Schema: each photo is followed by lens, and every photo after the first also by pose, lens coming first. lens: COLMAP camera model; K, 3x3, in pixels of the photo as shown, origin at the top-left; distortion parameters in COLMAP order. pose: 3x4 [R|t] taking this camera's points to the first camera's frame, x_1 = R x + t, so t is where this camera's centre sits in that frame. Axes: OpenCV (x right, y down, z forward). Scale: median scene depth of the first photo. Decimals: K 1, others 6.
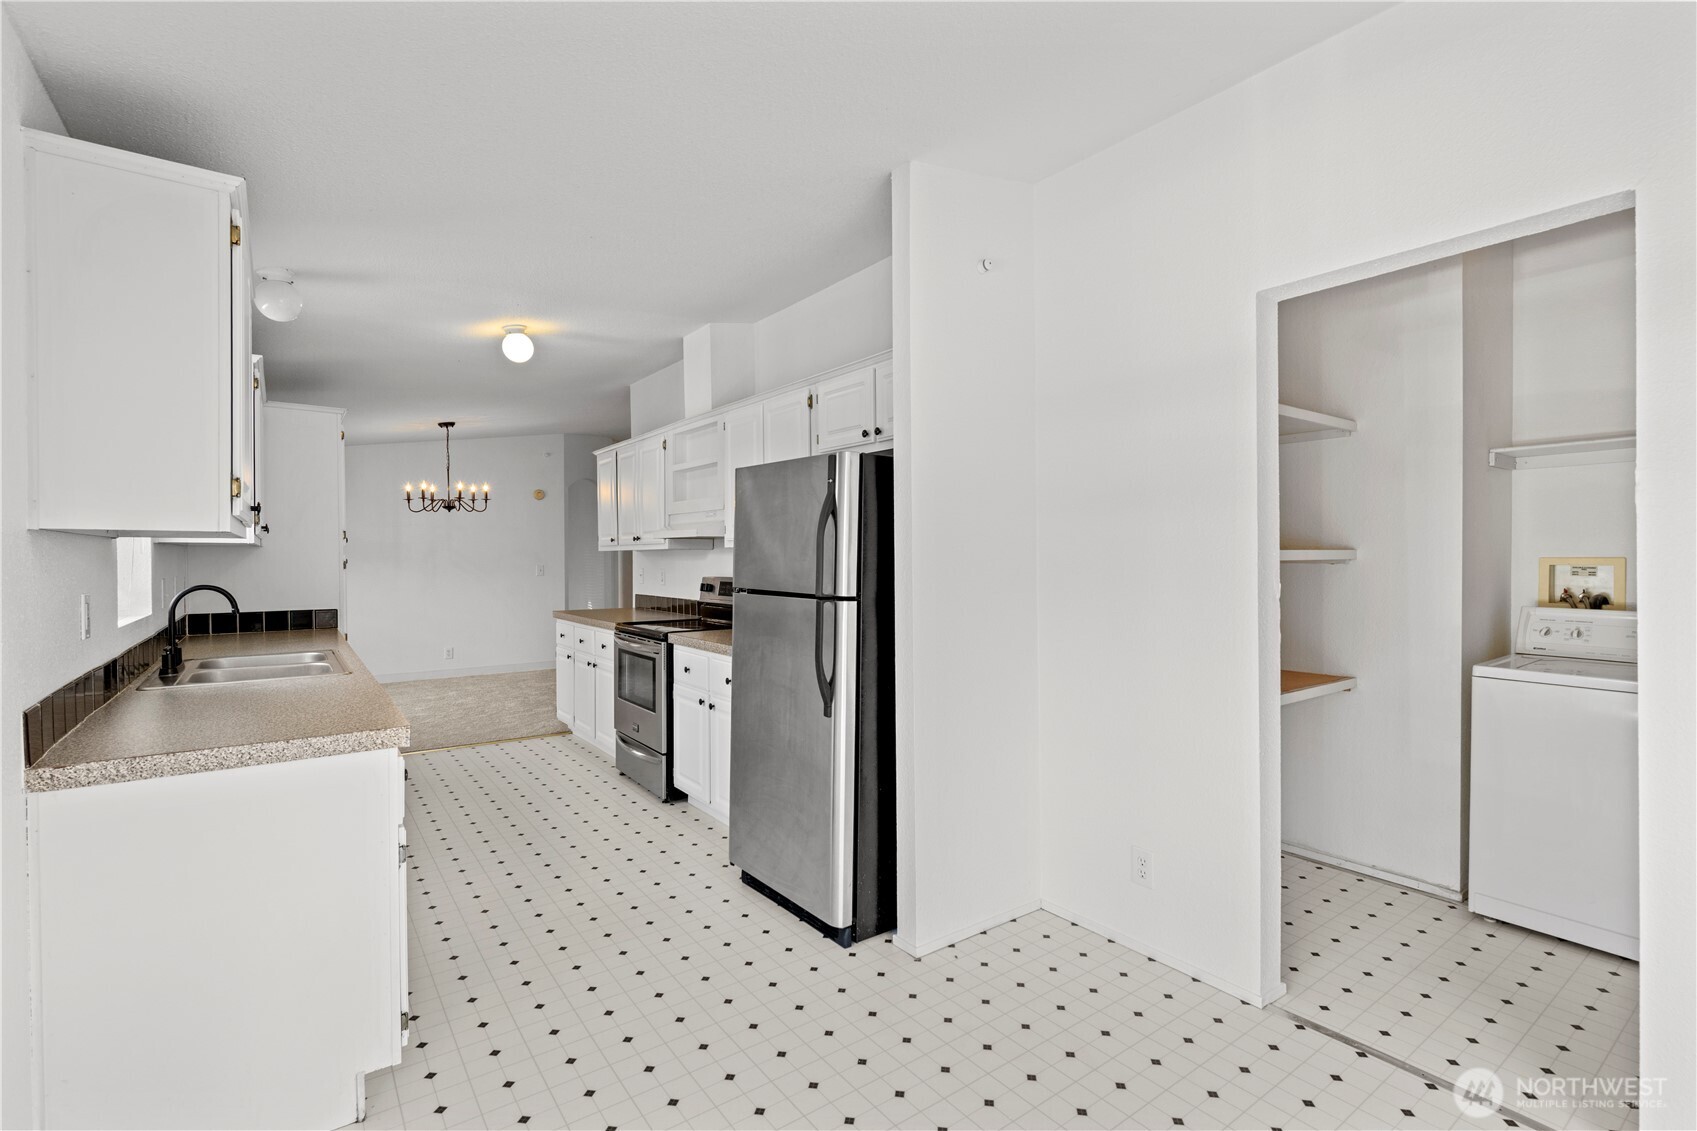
lens RADIAL K [[777.6, 0, 849.8], [0, 777.6, 571.2], [0, 0, 1]] dist [0.000260, -0.000052]
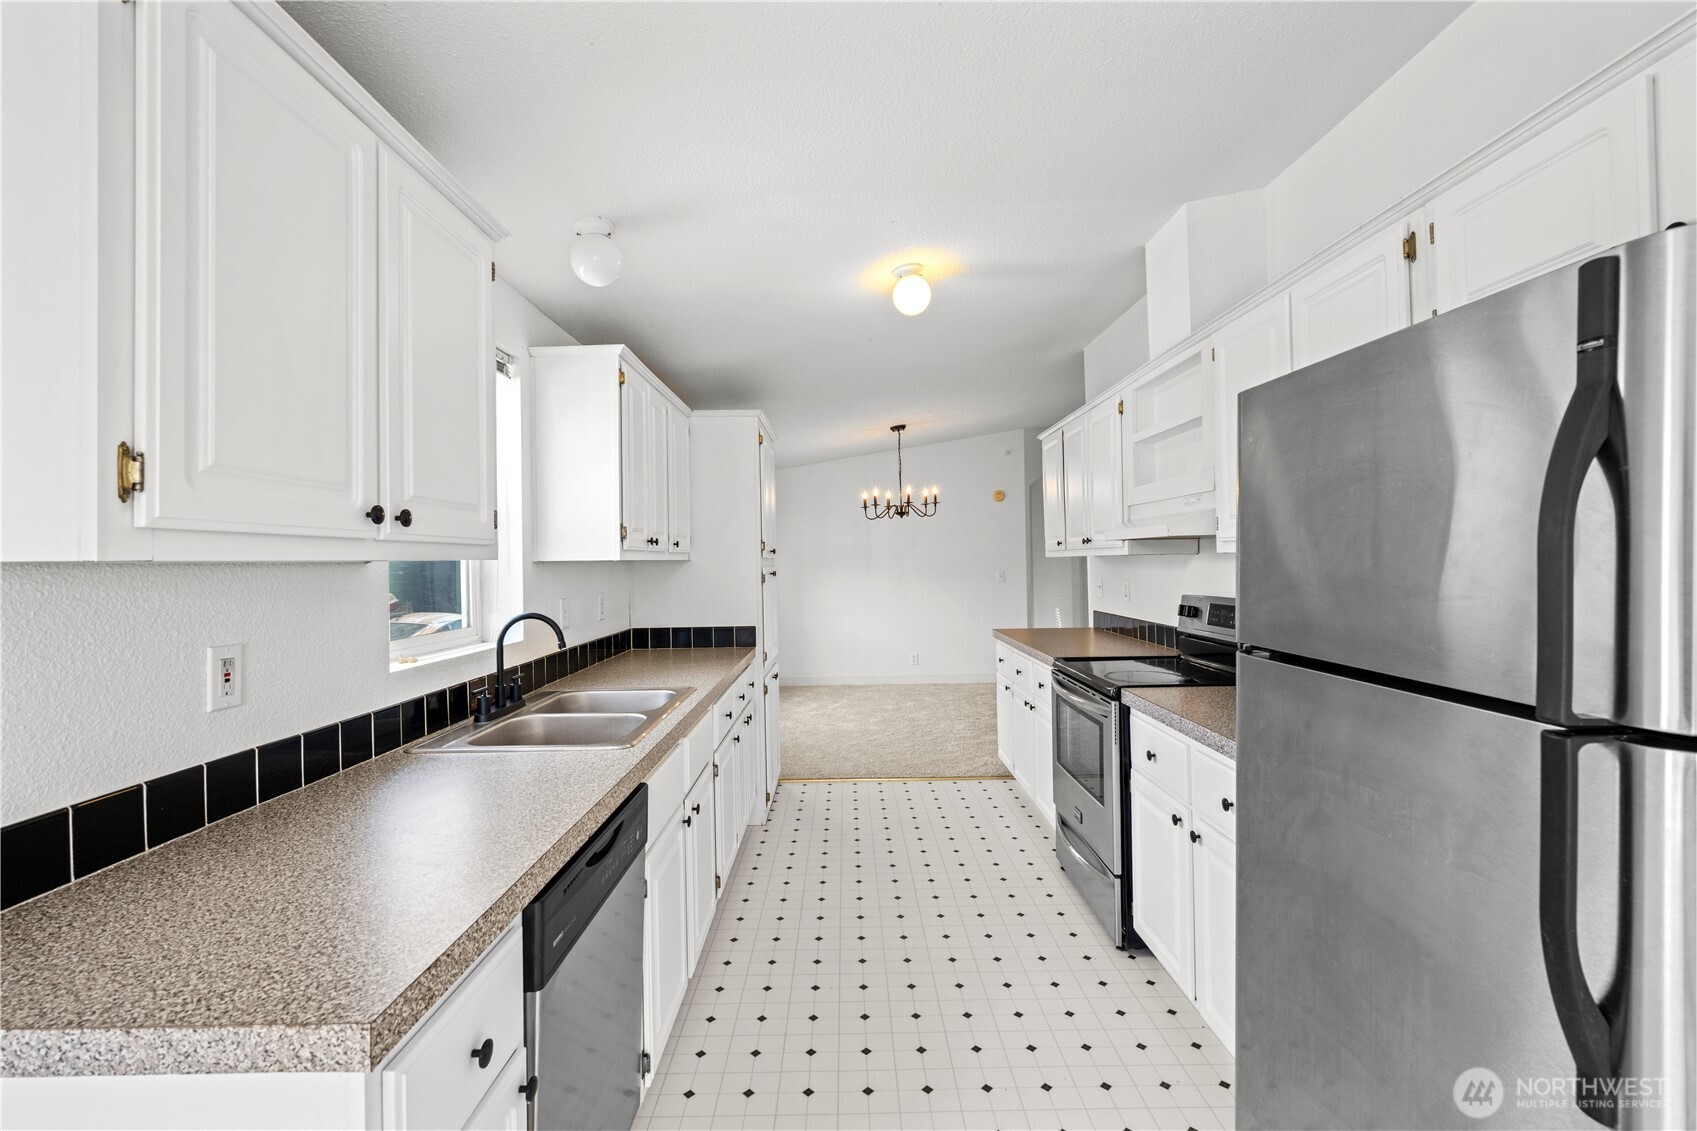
lens RADIAL K [[727.4, 0, 845.4], [0, 727.4, 553.4], [0, 0, 1]] dist [-0.002800, 0.000072]
pose [[0.805742, -0.016730, -0.592031, -0.057482], [0.003320, 0.999713, -0.023733, -0.016951], [0.592258, 0.017157, 0.805566, 0.362387]]
